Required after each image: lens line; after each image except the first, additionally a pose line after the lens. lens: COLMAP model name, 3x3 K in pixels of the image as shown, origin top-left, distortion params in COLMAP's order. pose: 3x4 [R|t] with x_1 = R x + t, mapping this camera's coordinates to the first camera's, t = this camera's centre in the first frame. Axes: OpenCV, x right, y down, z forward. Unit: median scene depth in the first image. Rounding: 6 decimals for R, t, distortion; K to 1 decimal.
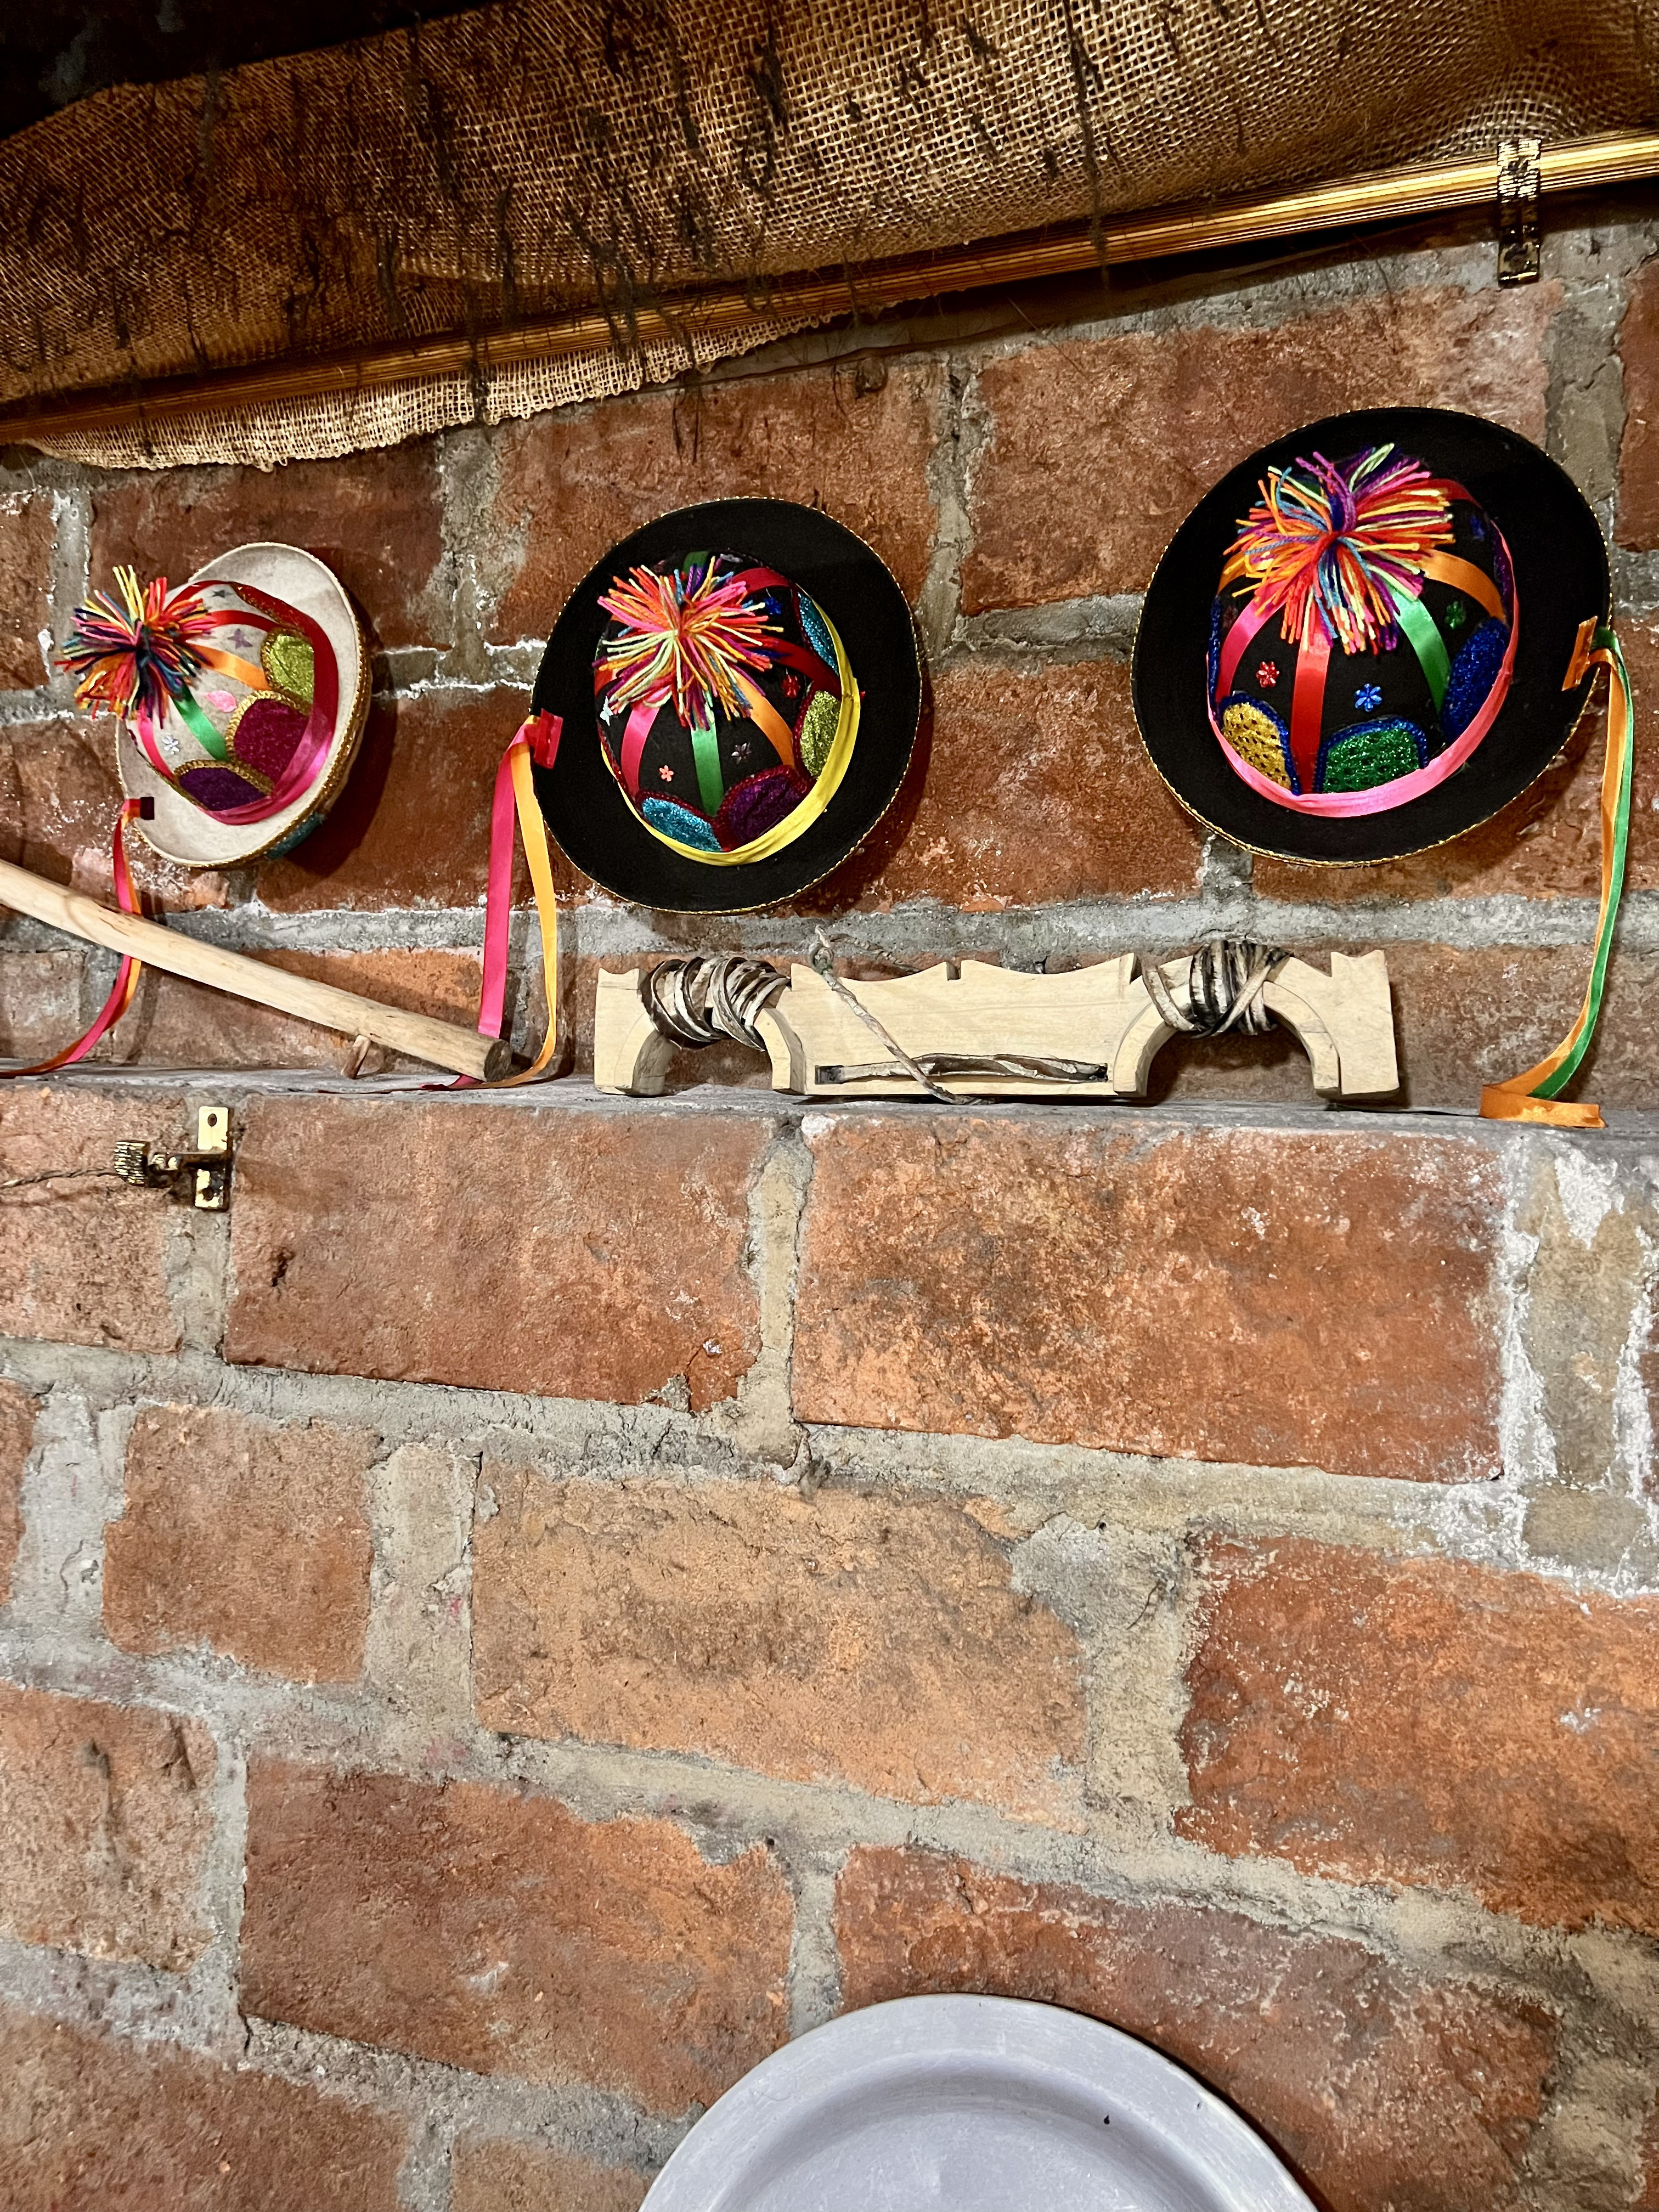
lens RADIAL K [[1680.3, 0, 834.5], [0, 1680.3, 1107.2], [0, 0, 1]] dist [0.043781, -0.054557]
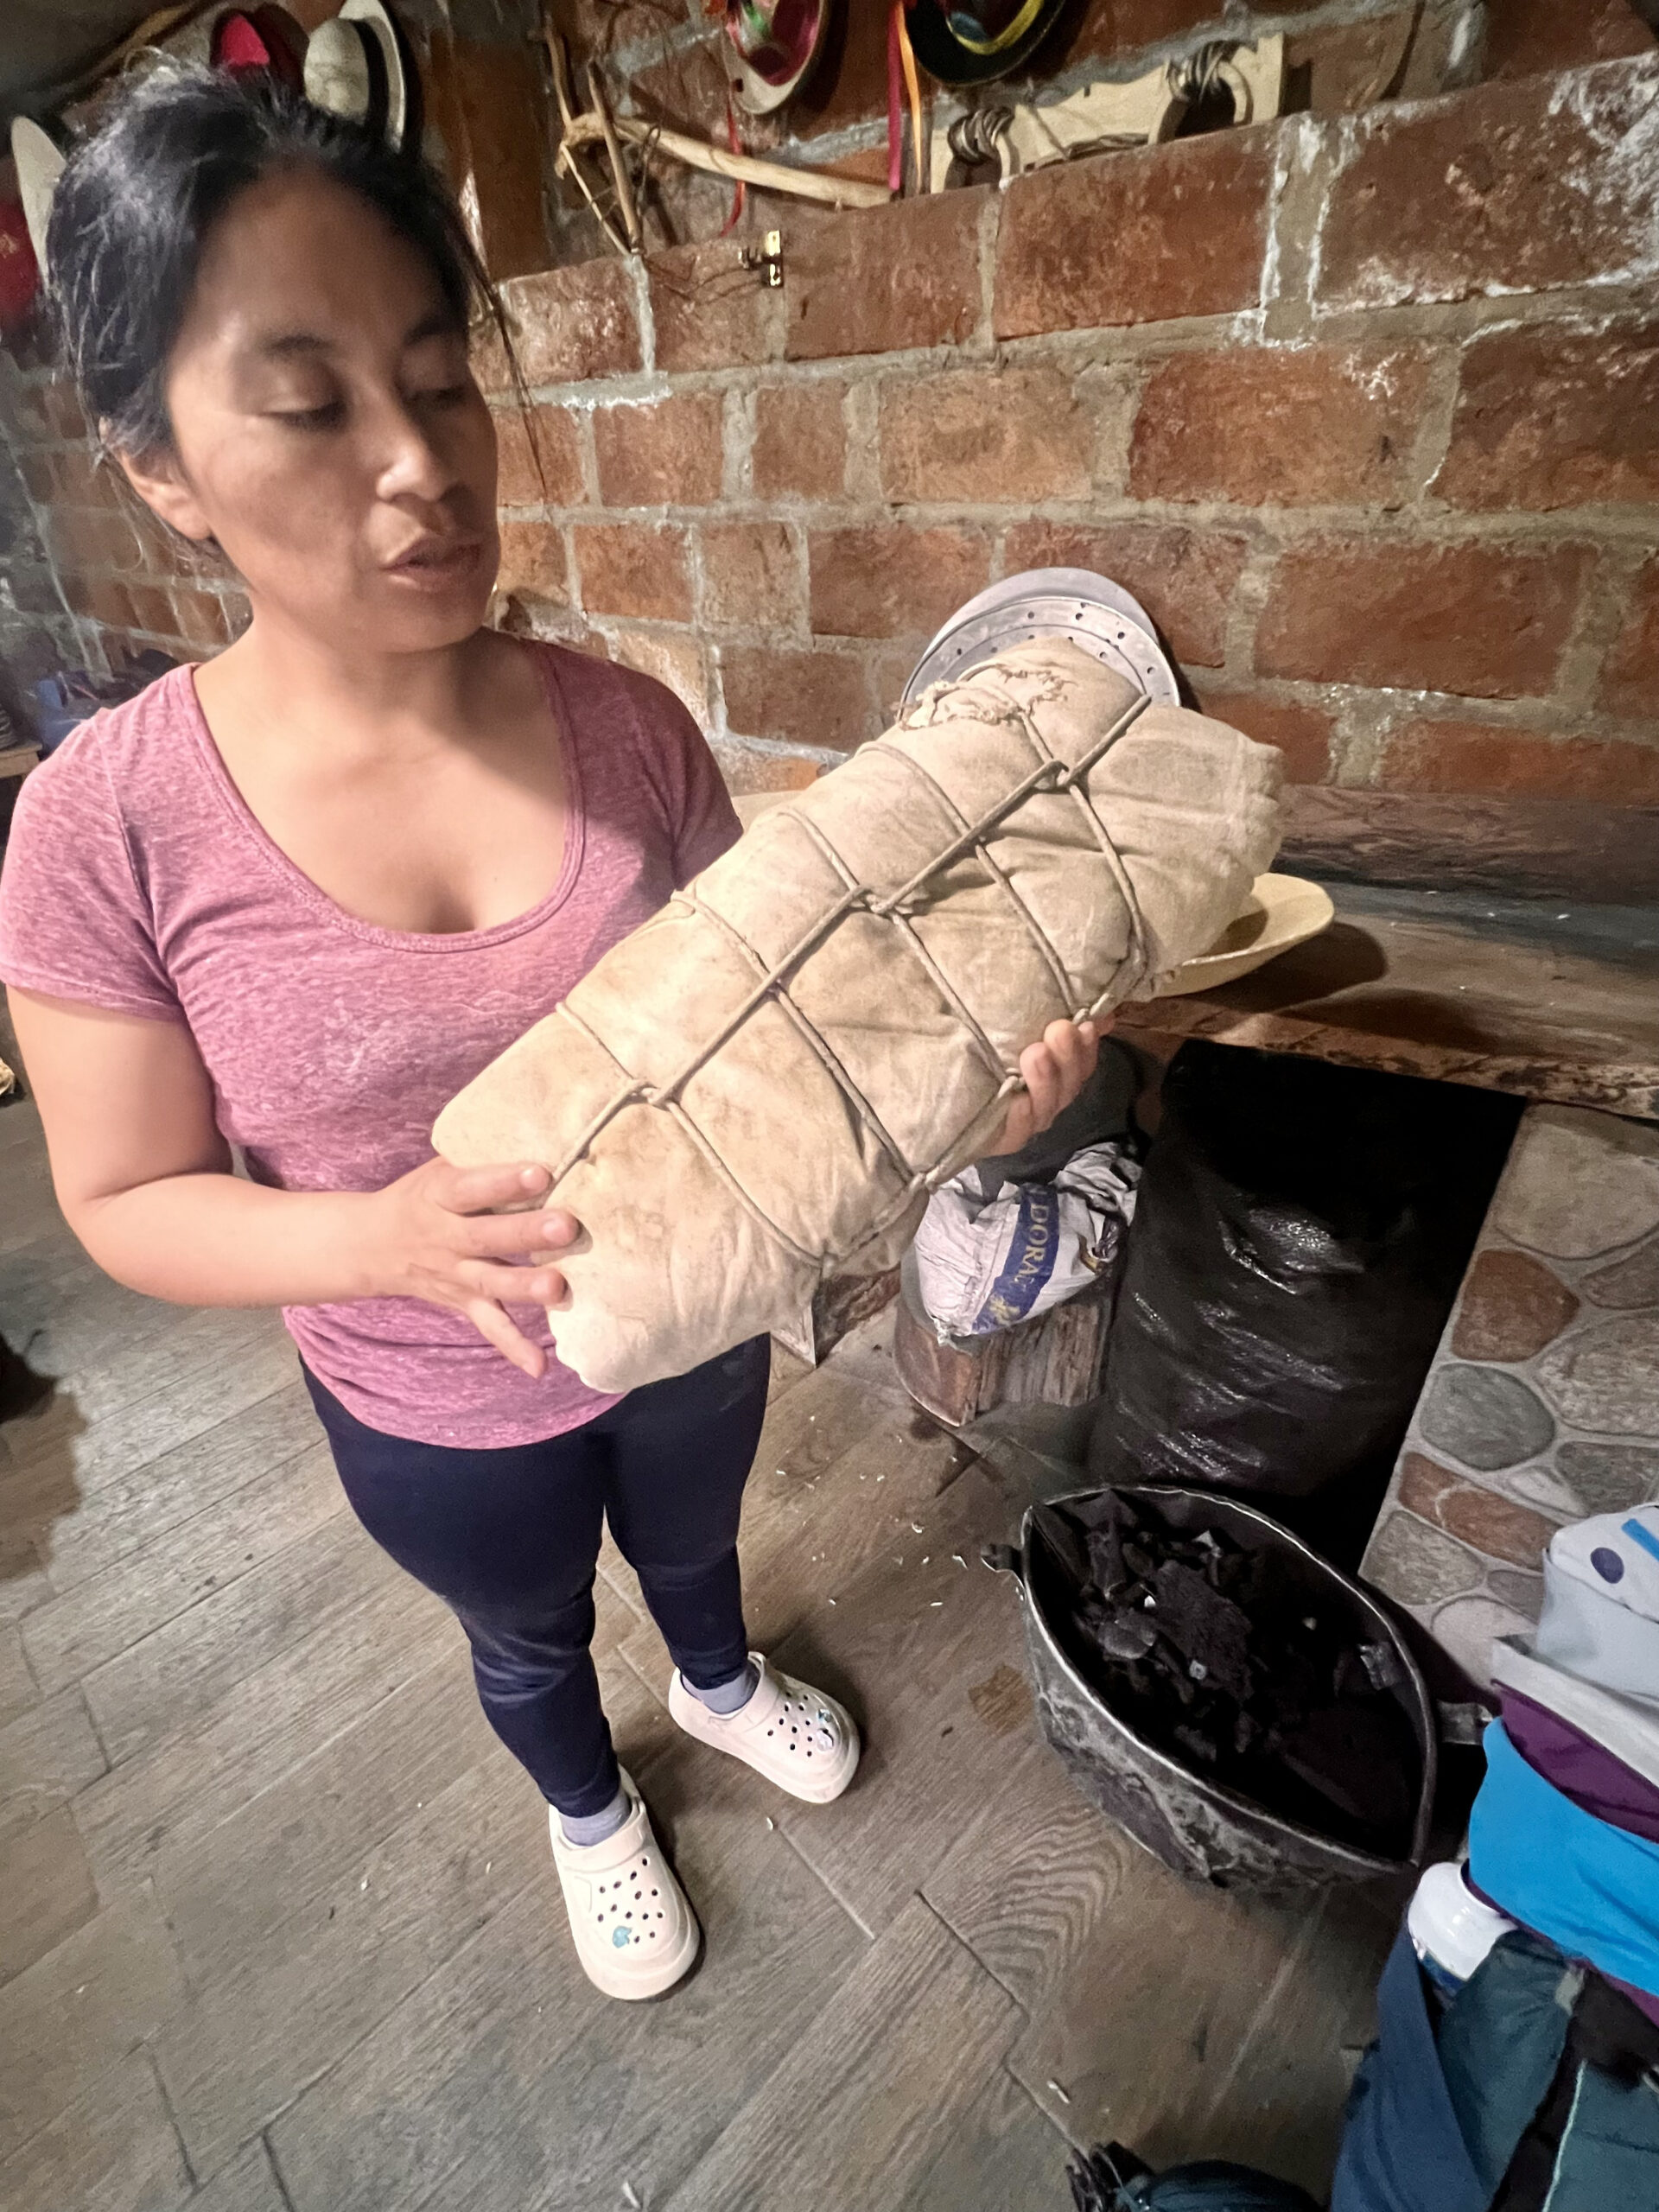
lens RADIAL K [[1083.6, 0, 827.7], [0, 1083.6, 1113.3], [0, 0, 1]] dist [-0.003682, 0.001962]
pose [[0.933764, 0.124644, -0.335483, 0.410787], [0.068198, 0.858246, 0.508687, 0.328724], [0.351332, -0.497872, 0.792899, -0.888727]]
